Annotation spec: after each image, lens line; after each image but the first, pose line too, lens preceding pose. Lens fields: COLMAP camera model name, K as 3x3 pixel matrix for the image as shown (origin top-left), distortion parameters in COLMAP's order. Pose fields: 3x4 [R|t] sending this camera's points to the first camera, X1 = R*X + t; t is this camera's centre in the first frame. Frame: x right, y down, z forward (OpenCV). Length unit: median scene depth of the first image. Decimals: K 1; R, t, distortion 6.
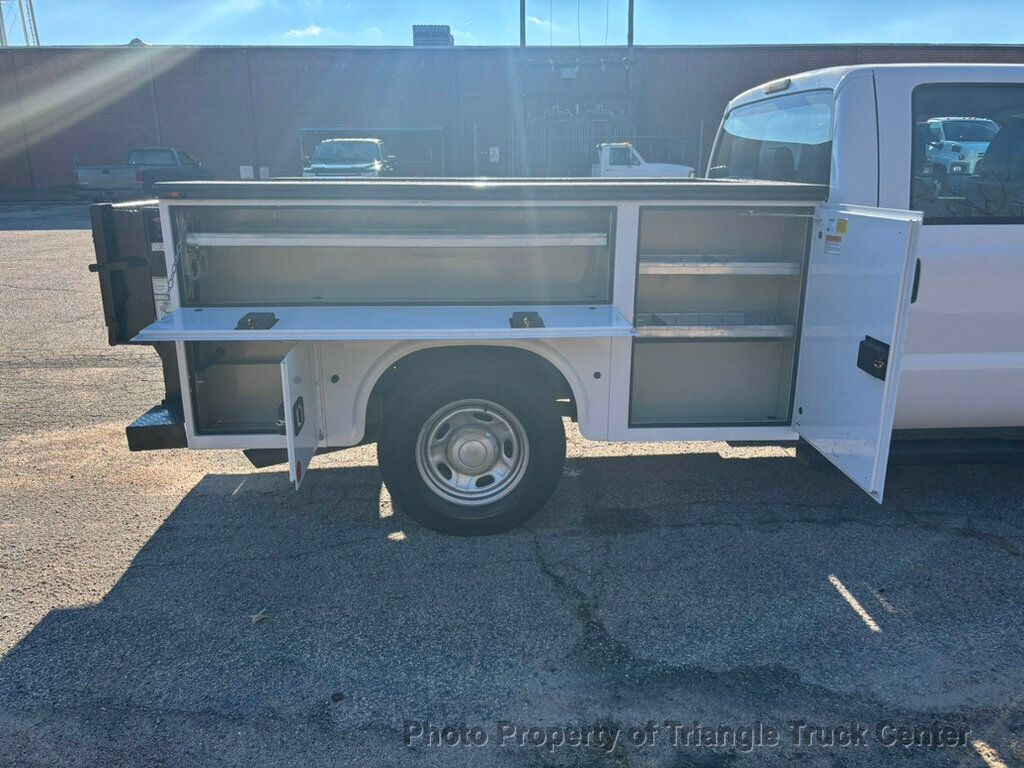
lens RADIAL K [[774.2, 0, 521.4], [0, 774.2, 385.4], [0, 0, 1]] dist [0.036212, -0.036510]
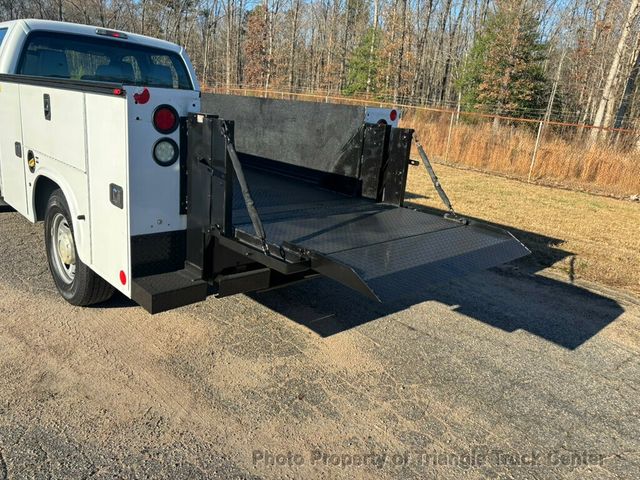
lens RADIAL K [[483.9, 0, 313.6], [0, 483.9, 243.9], [0, 0, 1]] dist [0.036212, -0.036510]
pose [[-0.635428, -0.269540, 0.723587, -0.973407], [0.119590, 0.891435, 0.437084, -0.386962], [-0.762843, 0.364269, -0.534209, 1.445829]]
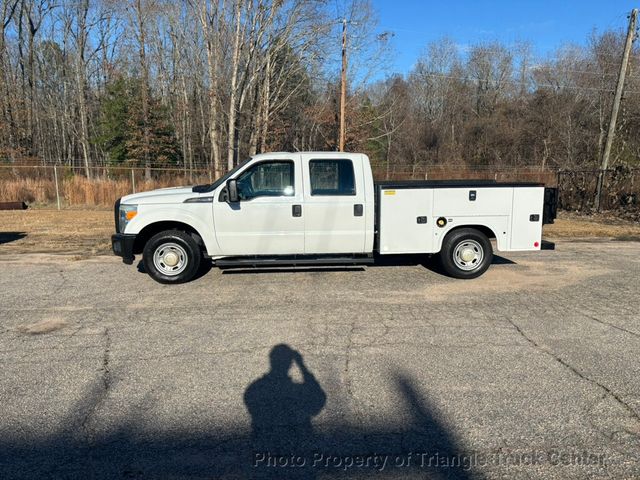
lens RADIAL K [[483.9, 0, 321.9], [0, 483.9, 241.0], [0, 0, 1]] dist [0.036212, -0.036510]
pose [[-0.999588, 0.009179, -0.027186, 0.559194], [-0.002808, 0.911617, 0.411031, -0.911247], [0.028556, 0.410938, -0.911216, 3.066100]]
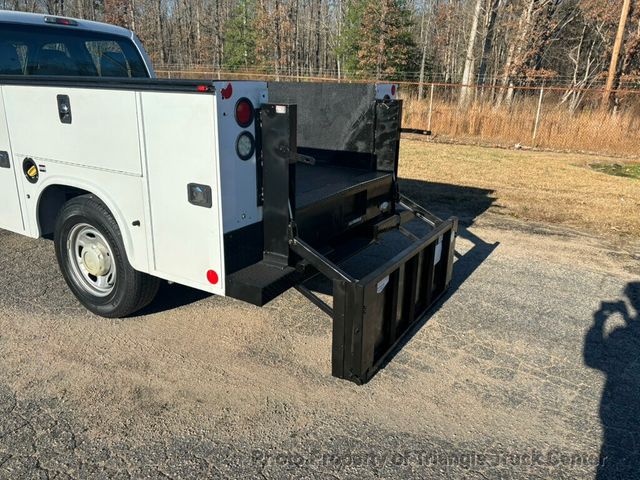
lens RADIAL K [[483.9, 0, 320.1], [0, 483.9, 239.4], [0, 0, 1]] dist [0.036212, -0.036510]
pose [[-0.817673, -0.195423, 0.541498, -0.809113], [0.130335, 0.853353, 0.504778, -0.440397], [-0.560735, 0.483320, -0.672293, 1.635172]]
